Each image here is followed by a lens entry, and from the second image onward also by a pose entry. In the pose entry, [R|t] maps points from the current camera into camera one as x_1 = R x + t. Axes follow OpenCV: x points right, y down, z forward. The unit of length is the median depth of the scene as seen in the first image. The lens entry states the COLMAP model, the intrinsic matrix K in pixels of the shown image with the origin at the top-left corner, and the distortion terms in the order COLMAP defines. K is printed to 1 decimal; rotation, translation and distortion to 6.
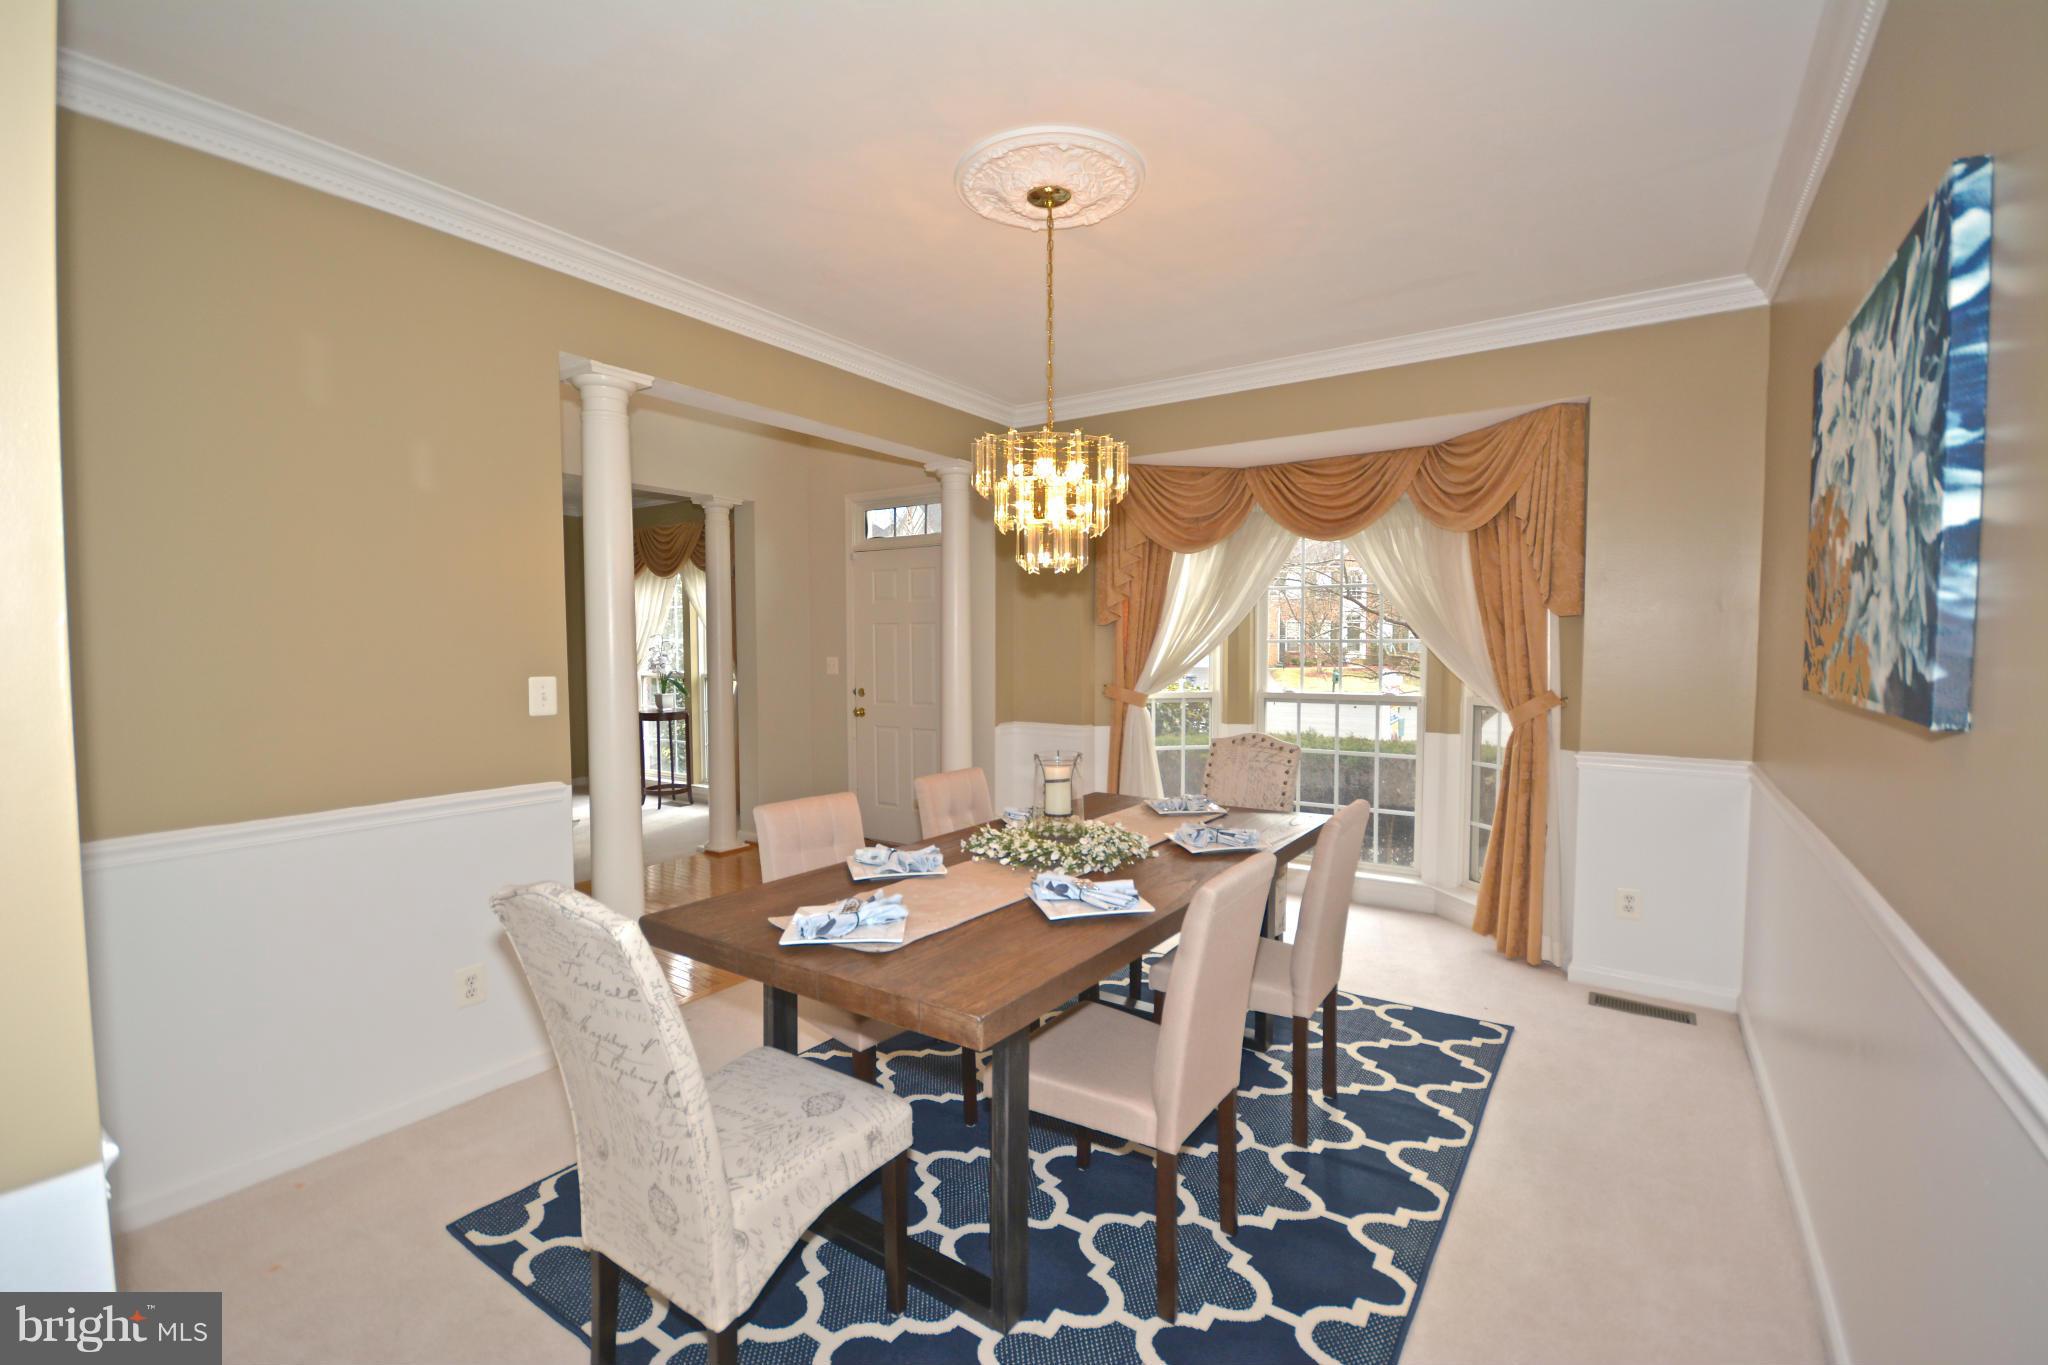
lens RADIAL K [[910.8, 0, 1015.5], [0, 910.8, 686.9], [0, 0, 1]] dist [0.021201, -0.019466]
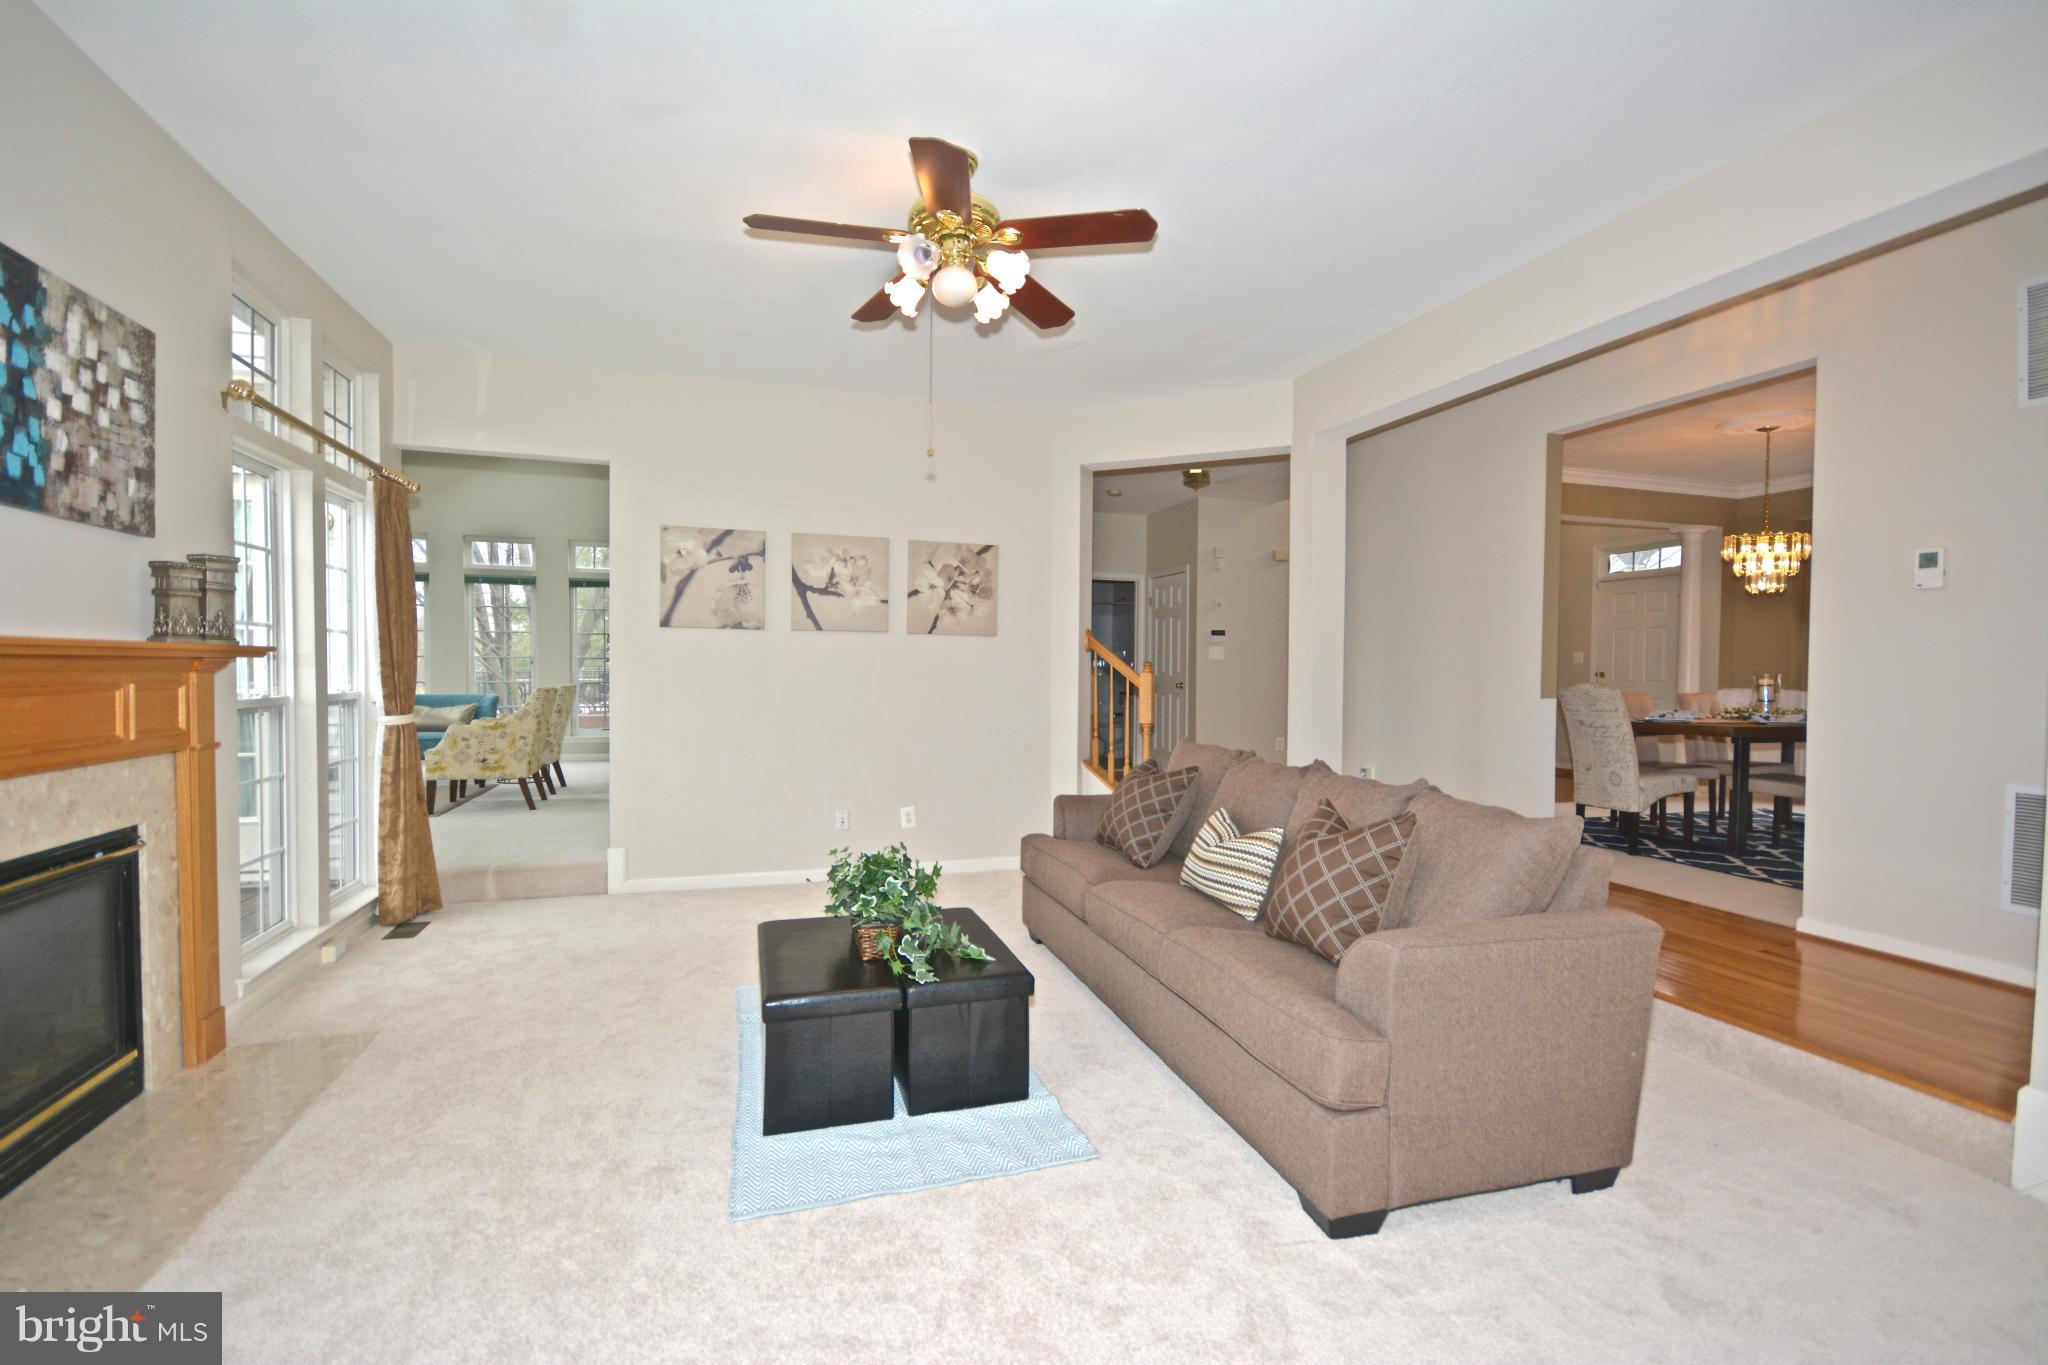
lens RADIAL K [[910.8, 0, 1015.5], [0, 910.8, 686.9], [0, 0, 1]] dist [0.021201, -0.019466]
pose [[0.797708, 0.023029, -0.602604, -0.068690], [-0.042934, 0.998904, -0.018660, 0.228845], [0.601514, 0.040757, 0.797822, -1.898405]]
